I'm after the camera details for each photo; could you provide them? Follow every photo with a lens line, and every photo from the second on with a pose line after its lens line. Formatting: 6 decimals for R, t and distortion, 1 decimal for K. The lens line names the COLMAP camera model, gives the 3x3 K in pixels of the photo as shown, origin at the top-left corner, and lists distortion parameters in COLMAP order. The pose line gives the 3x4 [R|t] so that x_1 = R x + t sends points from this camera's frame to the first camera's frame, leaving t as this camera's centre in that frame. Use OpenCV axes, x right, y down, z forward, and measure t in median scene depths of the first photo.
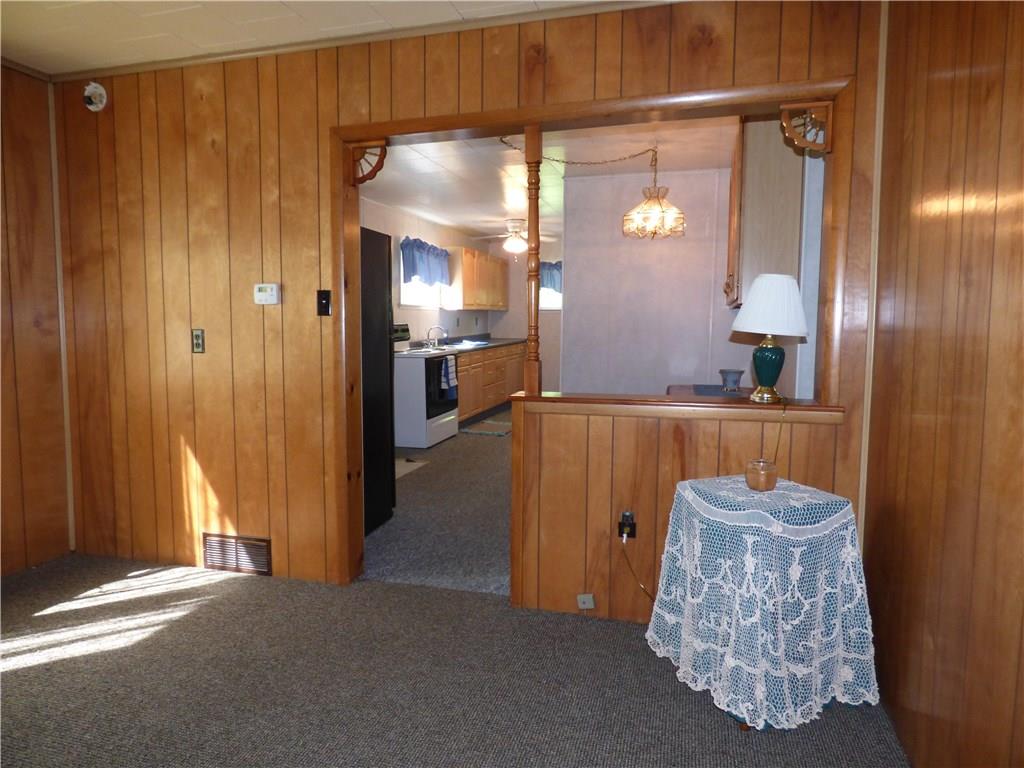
lens RADIAL K [[637.9, 0, 512.0], [0, 637.9, 384.0], [0, 0, 1]] dist [-0.004533, -0.004466]
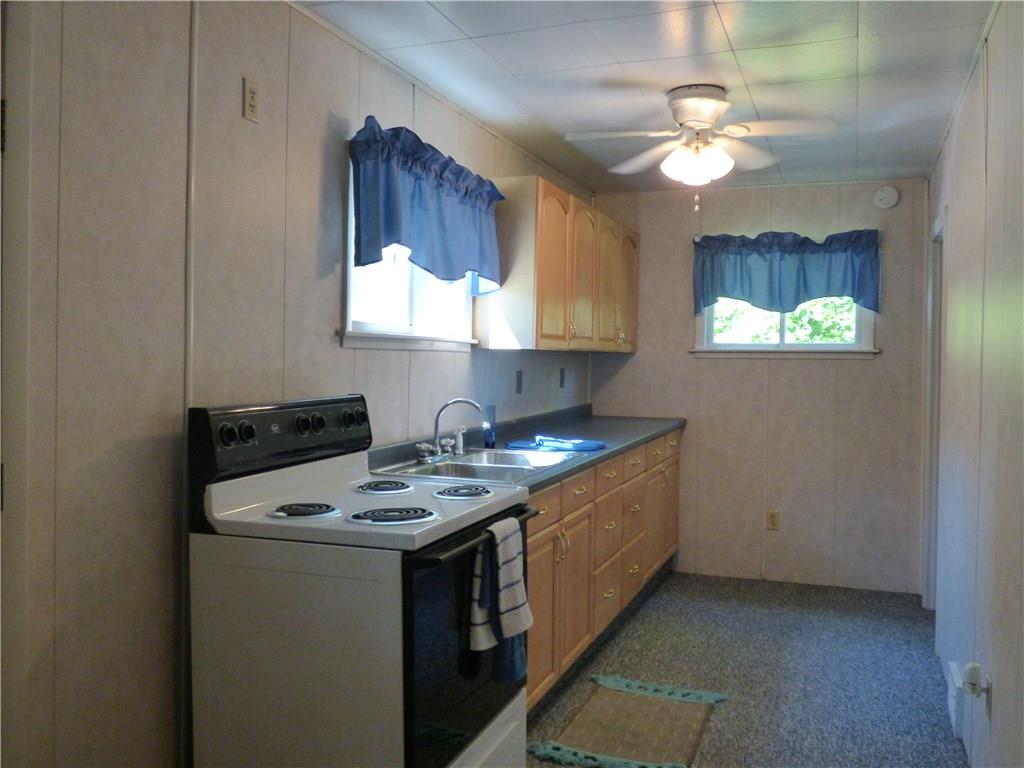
lens RADIAL K [[922.9, 0, 512.0], [0, 922.9, 384.0], [0, 0, 1]] dist [0.040473, 0.001241]
pose [[0.997253, 0.008261, -0.073615, -0.053922], [-0.013672, 0.997216, -0.073304, -0.061453], [0.072804, 0.074109, 0.994589, 0.499337]]
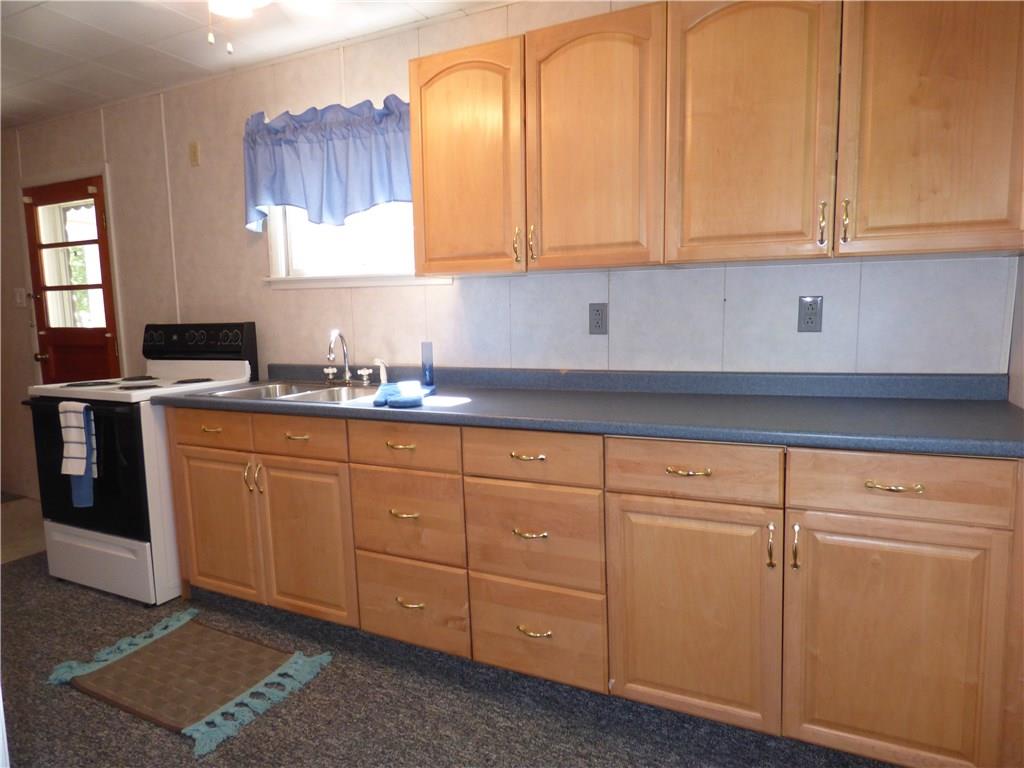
lens RADIAL K [[637.9, 0, 512.0], [0, 637.9, 384.0], [0, 0, 1]] dist [-0.004533, -0.004466]
pose [[-0.189049, 0.132268, -0.973019, 0.214994], [-0.073039, 0.986248, 0.148257, -0.119563], [0.979248, 0.099096, -0.176788, 1.138365]]
